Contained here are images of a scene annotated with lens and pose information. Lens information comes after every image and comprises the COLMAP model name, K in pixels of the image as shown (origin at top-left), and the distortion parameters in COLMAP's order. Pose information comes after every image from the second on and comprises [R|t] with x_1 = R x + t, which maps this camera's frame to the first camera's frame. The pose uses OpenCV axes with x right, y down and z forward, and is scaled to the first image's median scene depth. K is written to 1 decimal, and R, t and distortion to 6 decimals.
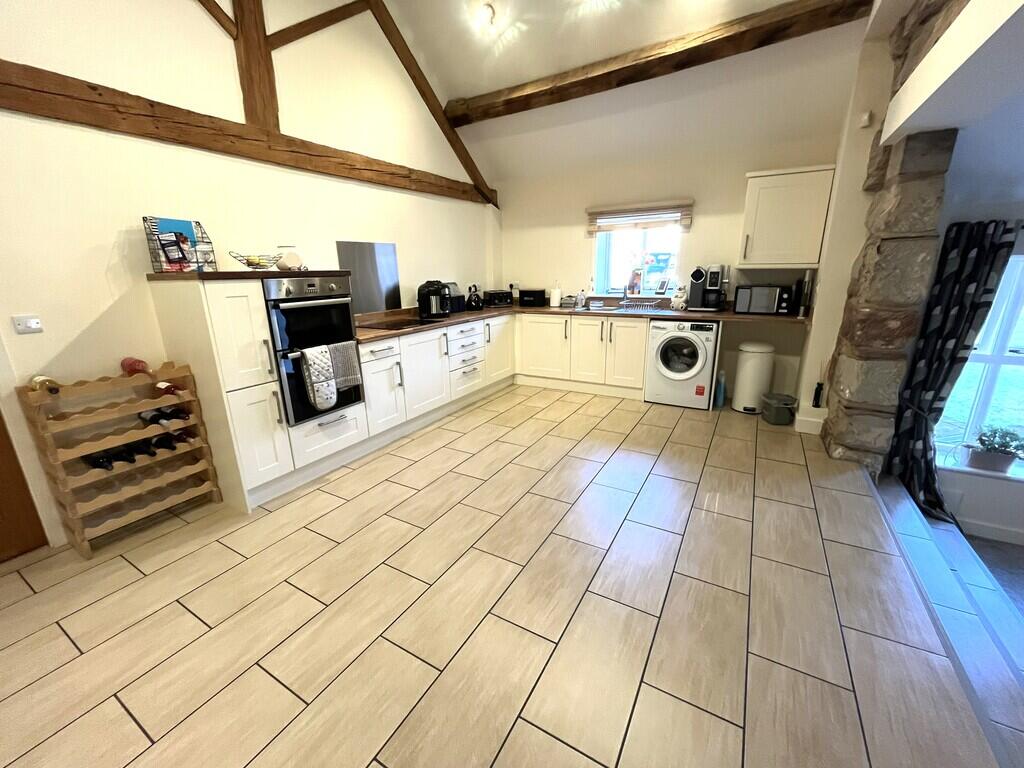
lens RADIAL K [[417.0, 0, 512.0], [0, 417.0, 384.0], [0, 0, 1]] dist [-0.008727, -0.000076]
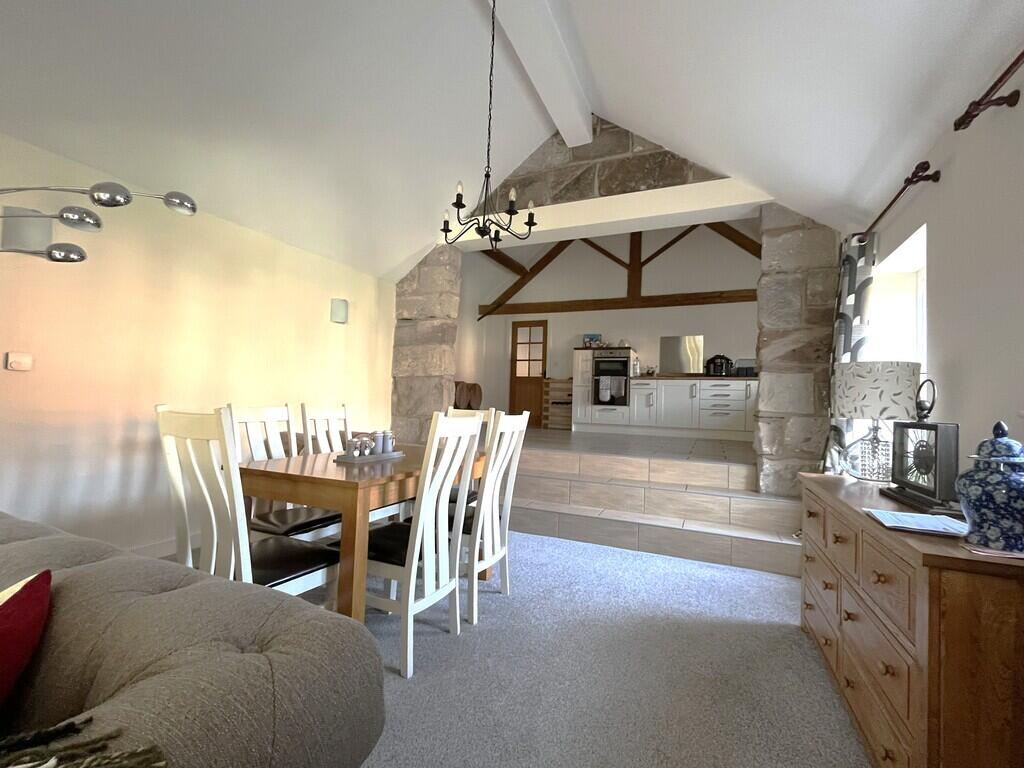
lens RADIAL K [[417.0, 0, 512.0], [0, 417.0, 384.0], [0, 0, 1]] dist [-0.008727, -0.000076]
pose [[0.095902, -0.012253, -0.995315, 1.845460], [-0.303706, 0.951884, -0.040982, 0.217550], [0.947927, 0.306213, 0.087566, 0.241672]]
